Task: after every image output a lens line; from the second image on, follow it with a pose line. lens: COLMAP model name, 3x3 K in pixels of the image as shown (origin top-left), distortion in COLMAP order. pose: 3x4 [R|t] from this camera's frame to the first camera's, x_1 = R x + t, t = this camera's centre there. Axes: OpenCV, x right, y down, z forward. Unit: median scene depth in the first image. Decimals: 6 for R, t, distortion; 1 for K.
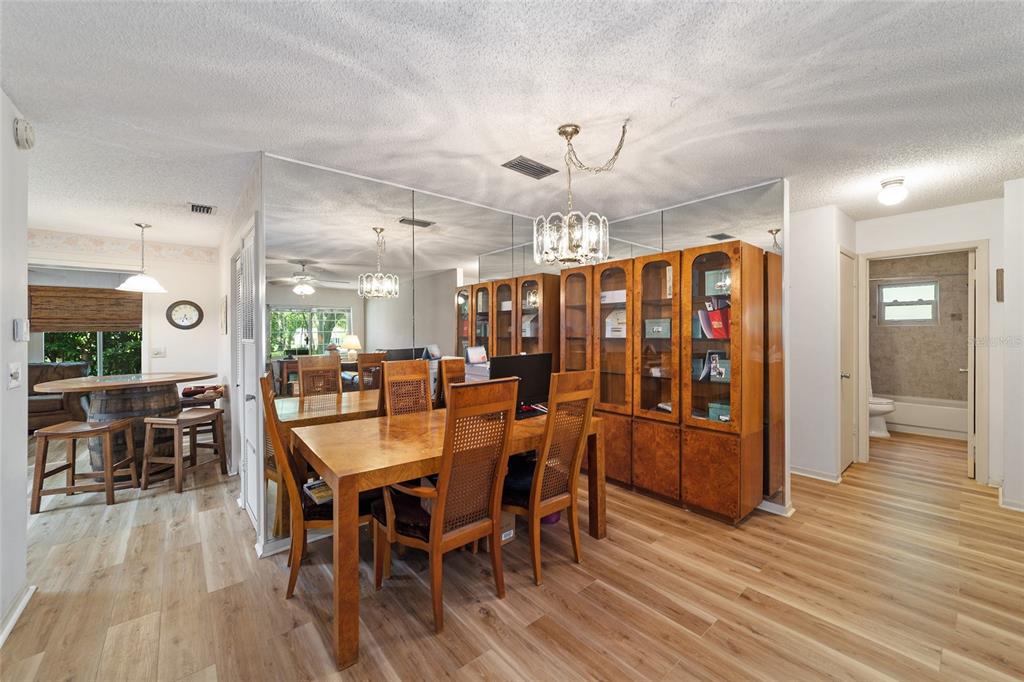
lens RADIAL K [[387.8, 0, 512.0], [0, 387.8, 341.0], [0, 0, 1]] dist [0.001024, 0.000215]
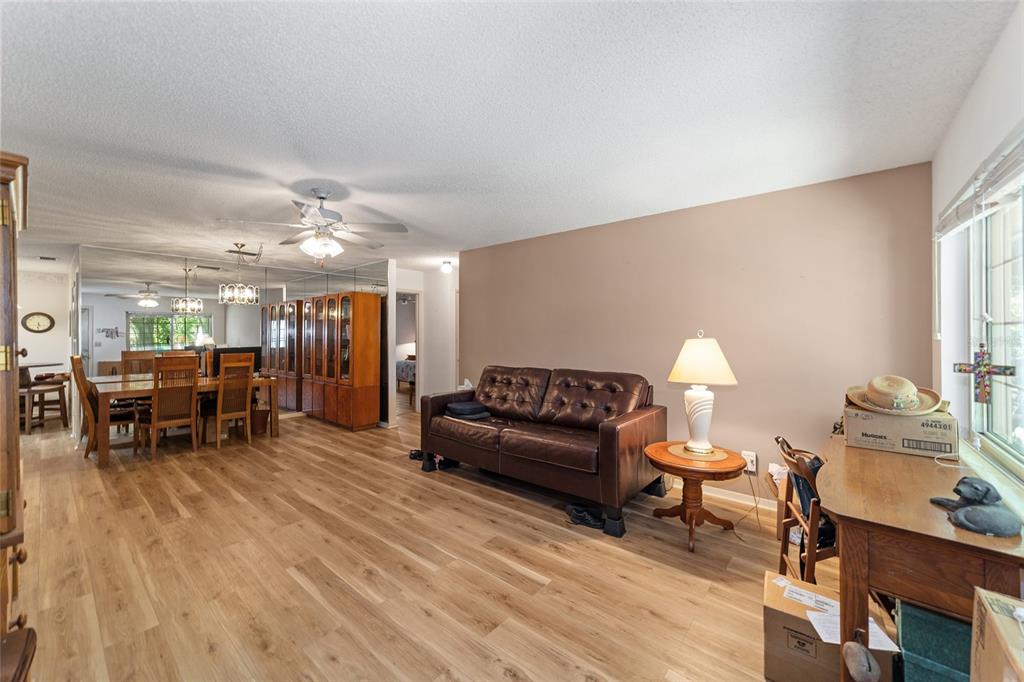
lens RADIAL K [[396.8, 0, 511.1], [0, 396.8, 329.9], [0, 0, 1]] dist [-0.017913, 0.007233]
pose [[0.986209, 0.004275, 0.165450, 0.989690], [0.001231, 0.999449, -0.033161, 0.018225], [-0.165501, 0.032907, 0.985660, -1.110972]]
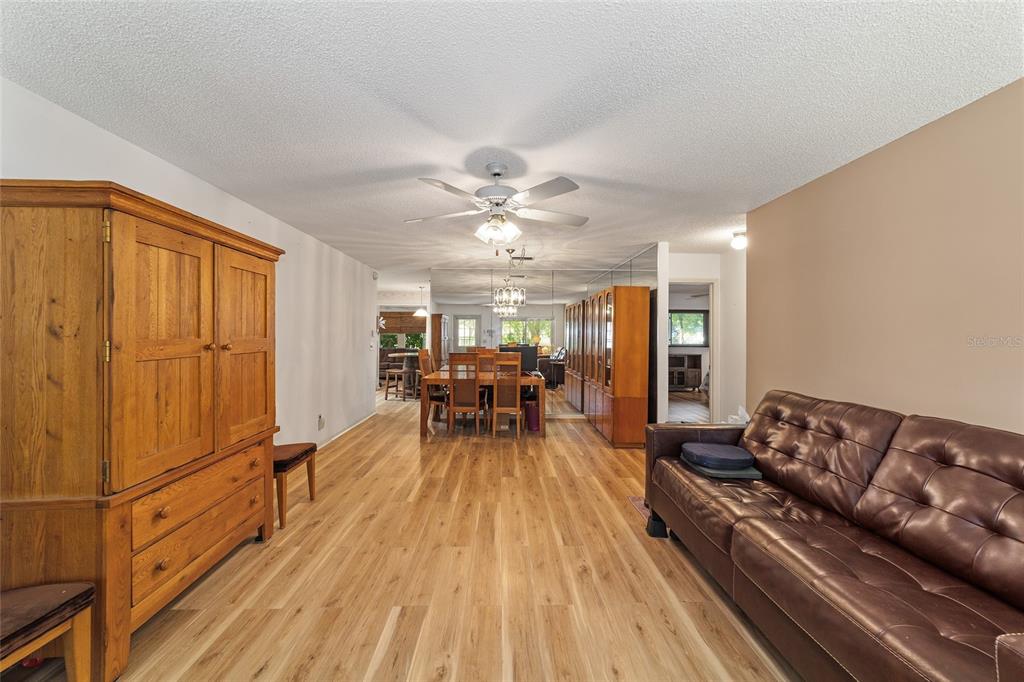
lens RADIAL K [[396.8, 0, 511.1], [0, 396.8, 329.9], [0, 0, 1]] dist [-0.017913, 0.007233]
pose [[0.777183, 0.002263, -0.629271, 1.265557], [-0.024473, 0.999346, -0.026632, 0.006700], [0.628799, 0.036098, 0.776729, -0.652808]]
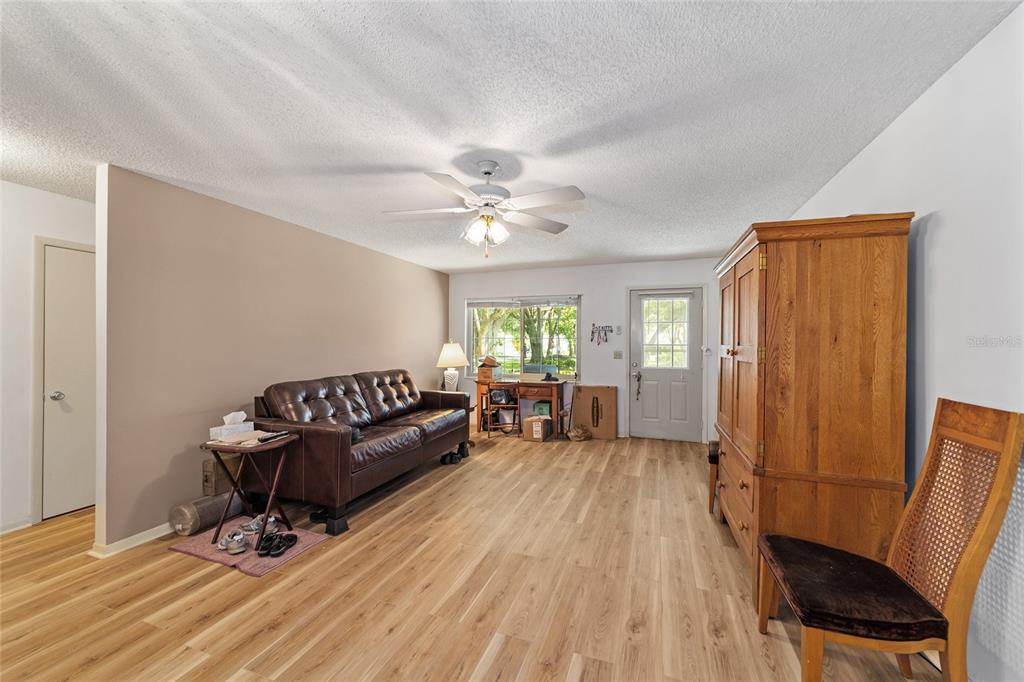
lens RADIAL K [[402.2, 0, 512.0], [0, 402.2, 341.0], [0, 0, 1]] dist [0.000172, 0.000233]
pose [[-0.494226, 0.005483, 0.869316, -0.157849], [0.019124, 0.999807, 0.004566, -0.006939], [-0.869123, 0.018882, -0.494236, 0.441448]]
